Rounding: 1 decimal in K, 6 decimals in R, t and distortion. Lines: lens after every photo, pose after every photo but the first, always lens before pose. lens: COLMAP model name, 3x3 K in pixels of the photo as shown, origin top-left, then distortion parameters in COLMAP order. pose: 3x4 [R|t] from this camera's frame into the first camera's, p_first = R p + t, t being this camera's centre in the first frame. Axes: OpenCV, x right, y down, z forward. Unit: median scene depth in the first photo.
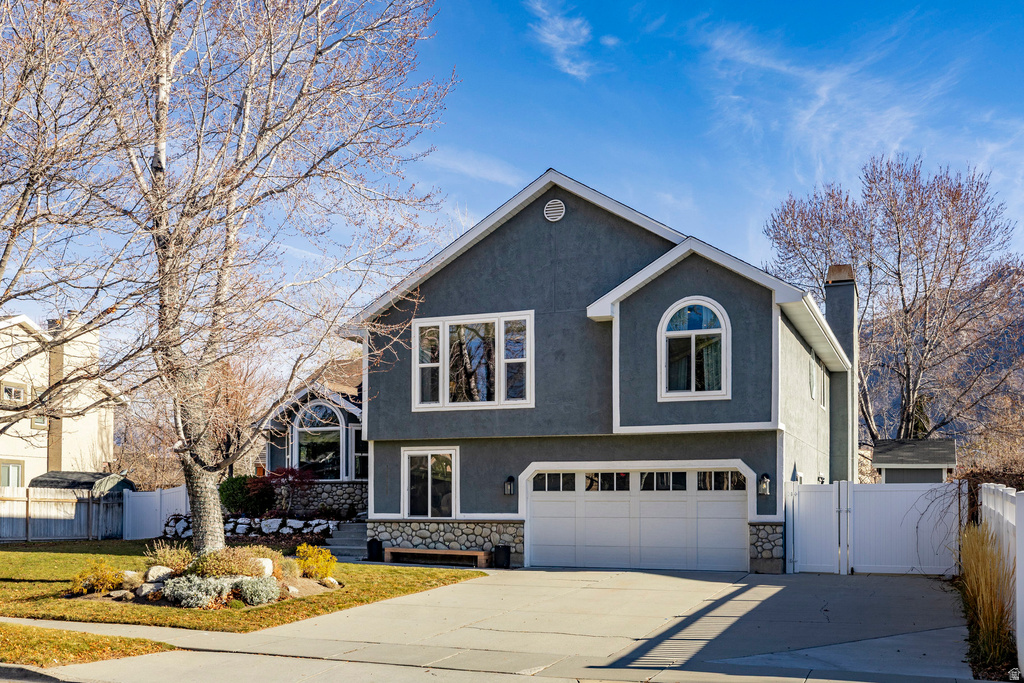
lens RADIAL K [[1012.6, 0, 512.4], [0, 1012.6, 494.4], [0, 0, 1]] dist [0.009746, 0.006480]
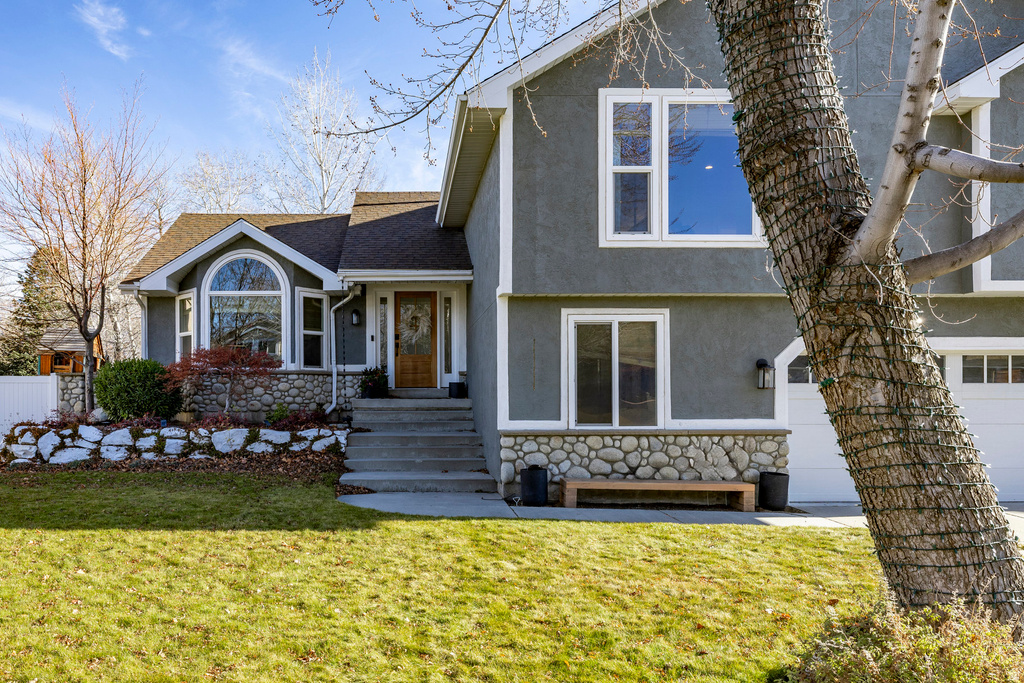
lens RADIAL K [[744.5, 0, 409.5], [0, 744.5, 393.6], [0, 0, 1]] dist [0.002916, 0.004267]
pose [[0.923638, -0.000202, 0.383266, -0.365730], [-0.000513, 0.999998, 0.001764, 0.002500], [-0.383266, -0.001826, 0.923636, 0.643831]]
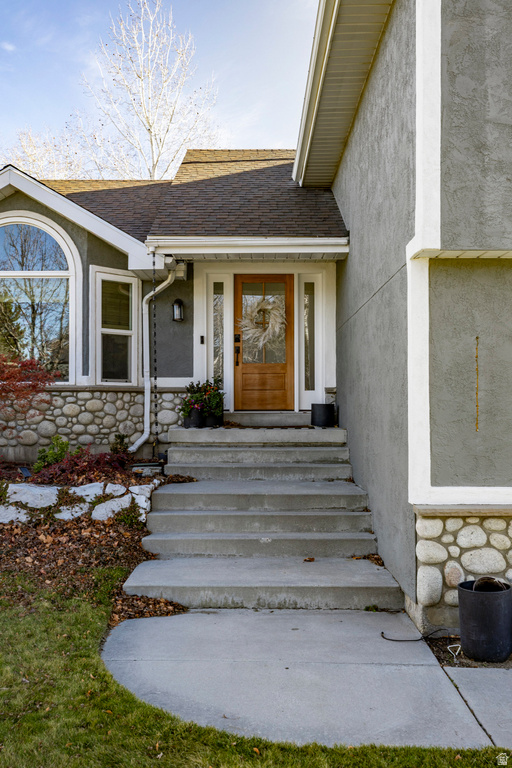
lens RADIAL K [[747.1, 0, 256.0], [0, 747.1, 384.0], [0, 0, 1]] dist [0.009893, 0.004947]
pose [[0.926917, 0.011617, 0.375086, -0.283834], [-0.003801, 0.999760, -0.021570, -0.008423], [-0.375247, 0.018568, 0.926739, 0.828281]]
